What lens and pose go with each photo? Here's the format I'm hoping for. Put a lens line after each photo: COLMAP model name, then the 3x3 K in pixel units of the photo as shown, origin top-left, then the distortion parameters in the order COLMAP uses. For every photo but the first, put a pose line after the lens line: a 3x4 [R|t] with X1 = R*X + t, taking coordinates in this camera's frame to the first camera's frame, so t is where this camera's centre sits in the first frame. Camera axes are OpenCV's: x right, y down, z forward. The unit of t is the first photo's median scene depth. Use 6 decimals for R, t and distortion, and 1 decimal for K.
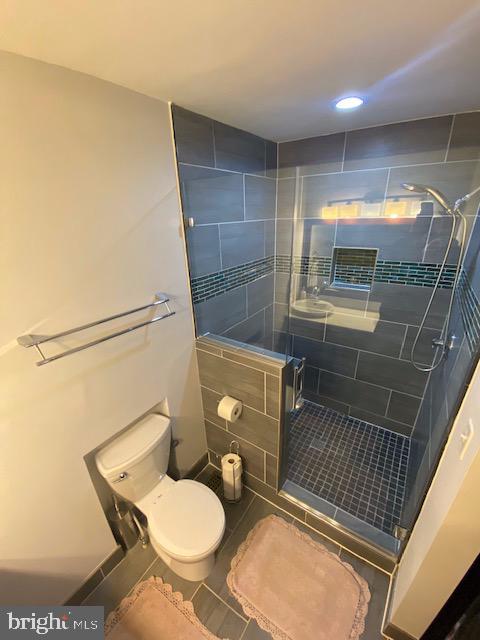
lens RADIAL K [[266.5, 0, 240.0], [0, 266.5, 320.0], [0, 0, 1]] dist [0.000783, -0.011850]
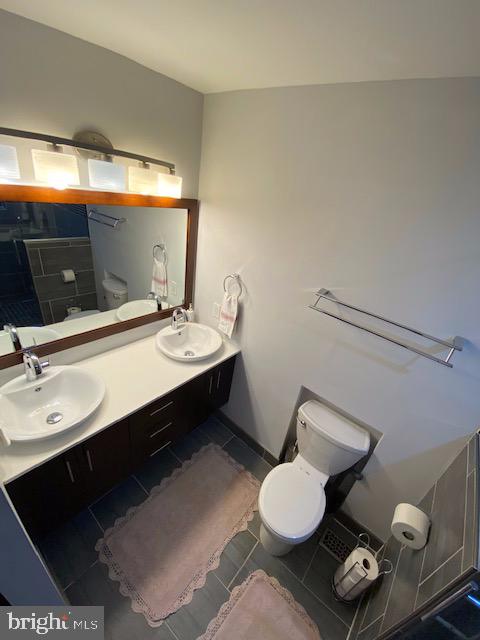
lens RADIAL K [[266.5, 0, 240.0], [0, 266.5, 320.0], [0, 0, 1]] dist [0.000783, -0.011850]
pose [[-0.112668, 0.456079, -0.882778, 0.462050], [-0.501289, 0.740995, 0.446807, -0.173428], [0.857913, 0.492868, 0.145141, 0.325791]]
